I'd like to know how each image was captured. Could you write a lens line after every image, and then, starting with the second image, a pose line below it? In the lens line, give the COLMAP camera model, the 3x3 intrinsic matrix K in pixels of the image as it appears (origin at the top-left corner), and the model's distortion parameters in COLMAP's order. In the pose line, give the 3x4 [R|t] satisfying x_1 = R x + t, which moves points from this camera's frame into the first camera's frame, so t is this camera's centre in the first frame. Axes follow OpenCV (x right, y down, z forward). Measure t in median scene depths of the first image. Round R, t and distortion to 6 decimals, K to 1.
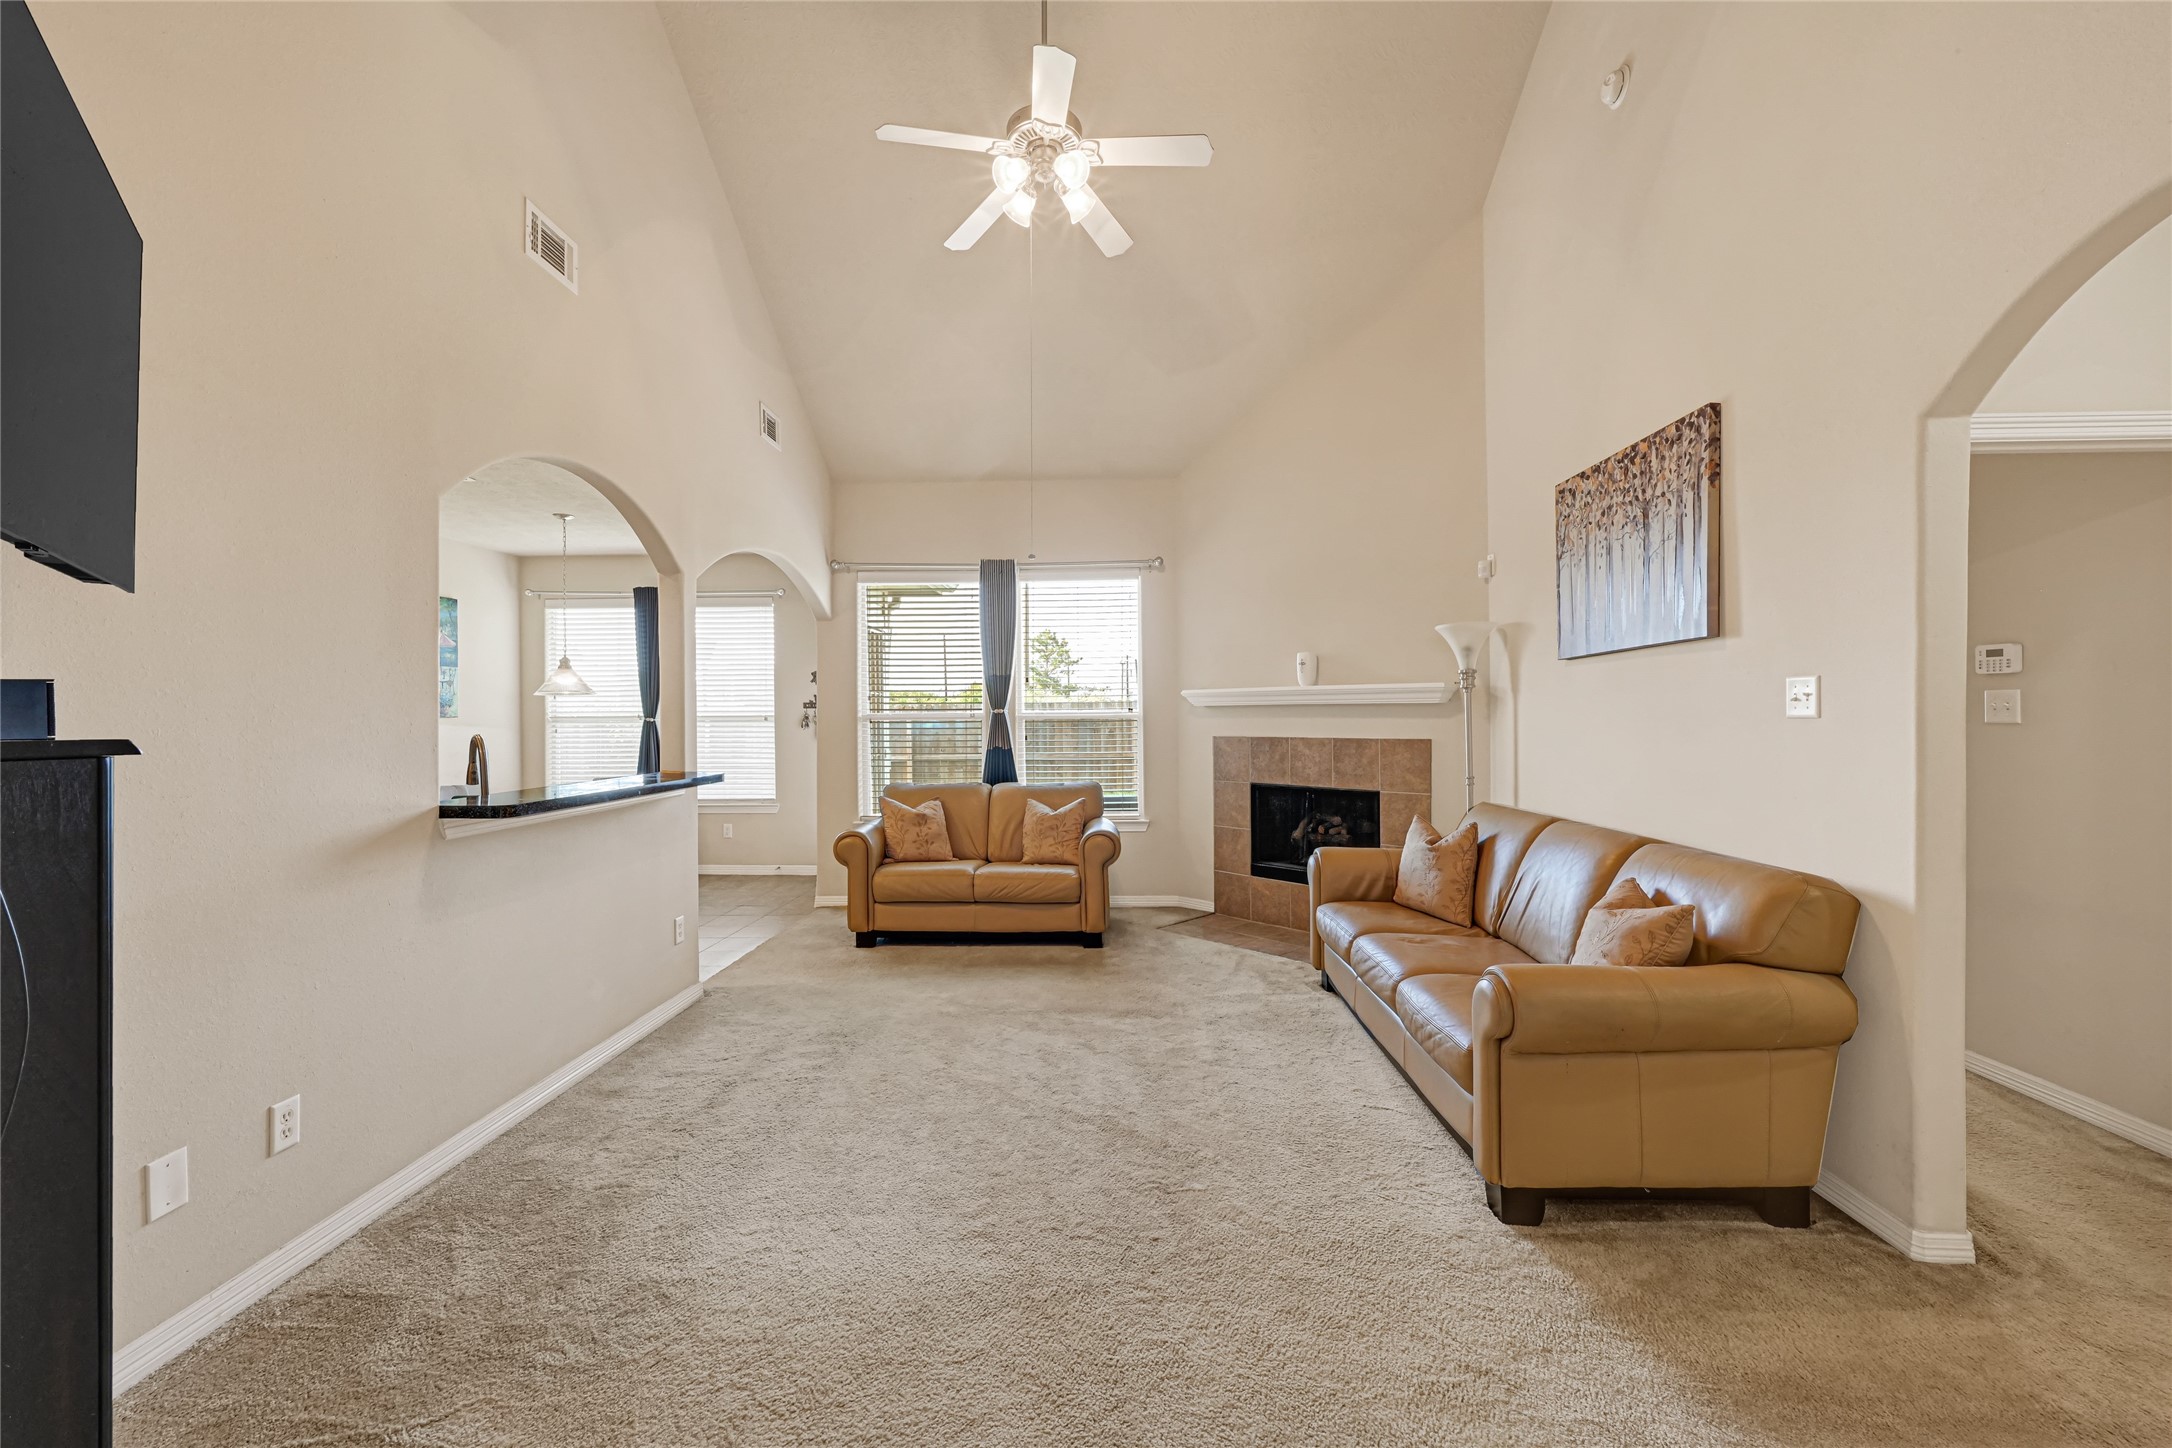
lens RADIAL K [[884.2, 0, 1091.0], [0, 884.2, 717.2], [0, 0, 1]] dist [0.000300, -0.000049]
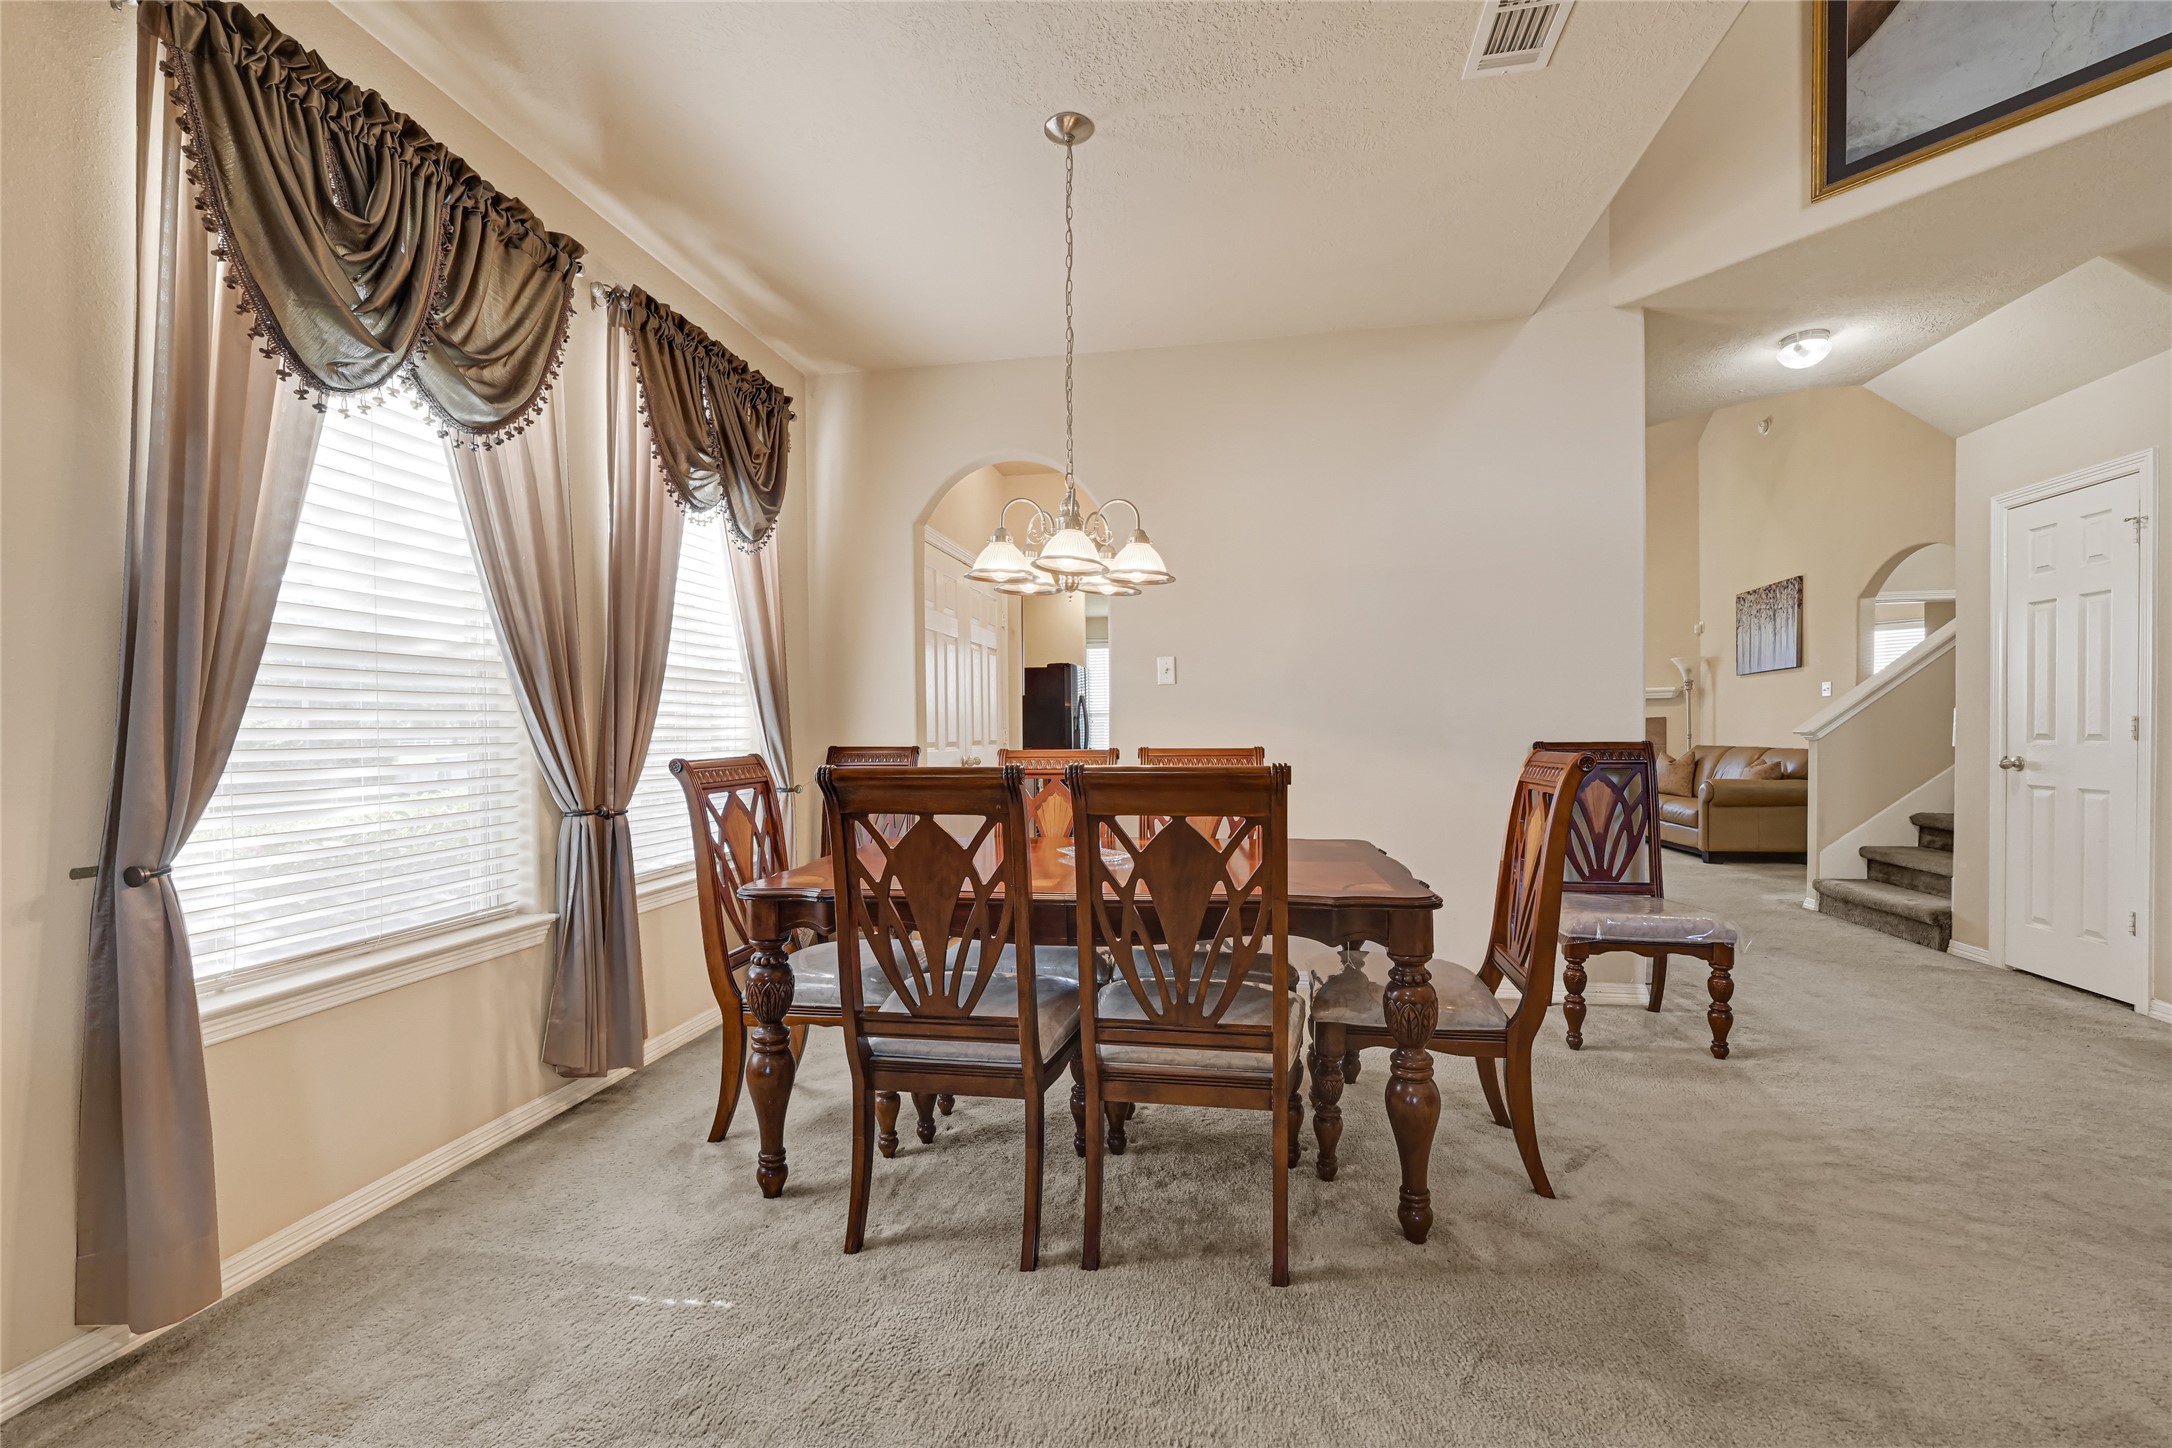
lens RADIAL K [[878.6, 0, 1091.6], [0, 878.6, 729.8], [0, 0, 1]] dist [0.001133, 0.000286]
pose [[0.985660, 0.005748, -0.168643, -0.510046], [-0.005636, 0.999983, 0.001143, 0.057545], [0.168647, -0.000176, 0.985677, -1.066516]]
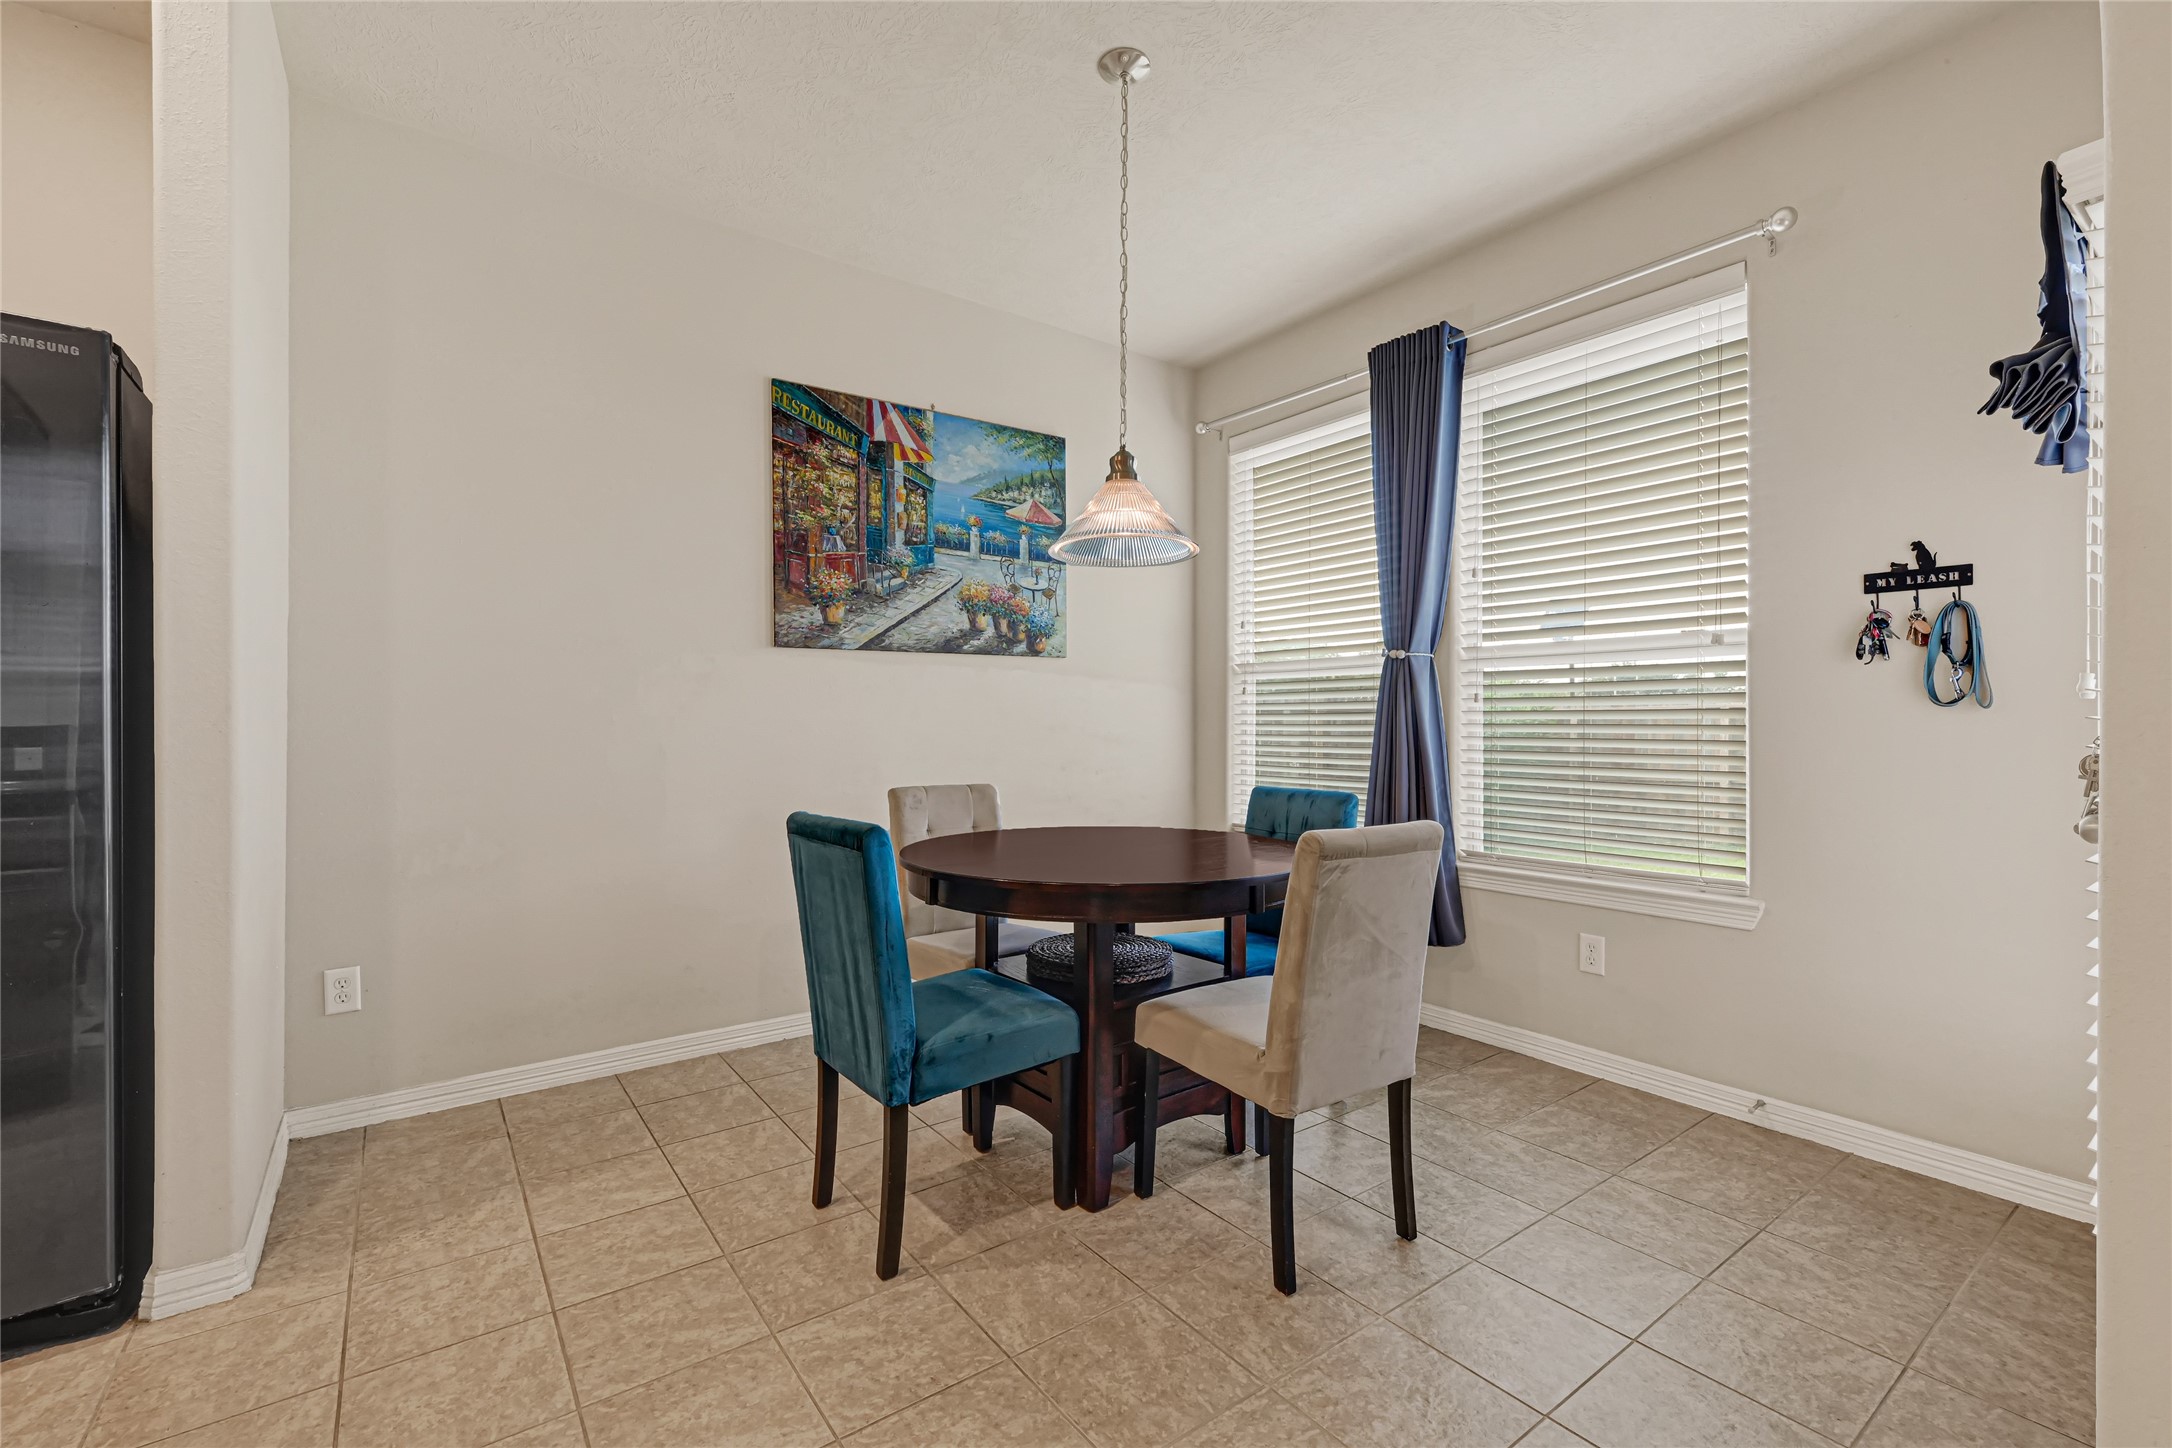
lens RADIAL K [[878.6, 0, 1091.6], [0, 878.6, 729.8], [0, 0, 1]] dist [0.001133, 0.000286]
pose [[0.609809, 0.010921, -0.792473, -0.370118], [-0.006095, 0.999940, 0.009090, 0.052237], [0.792525, -0.000712, 0.609839, 0.907692]]
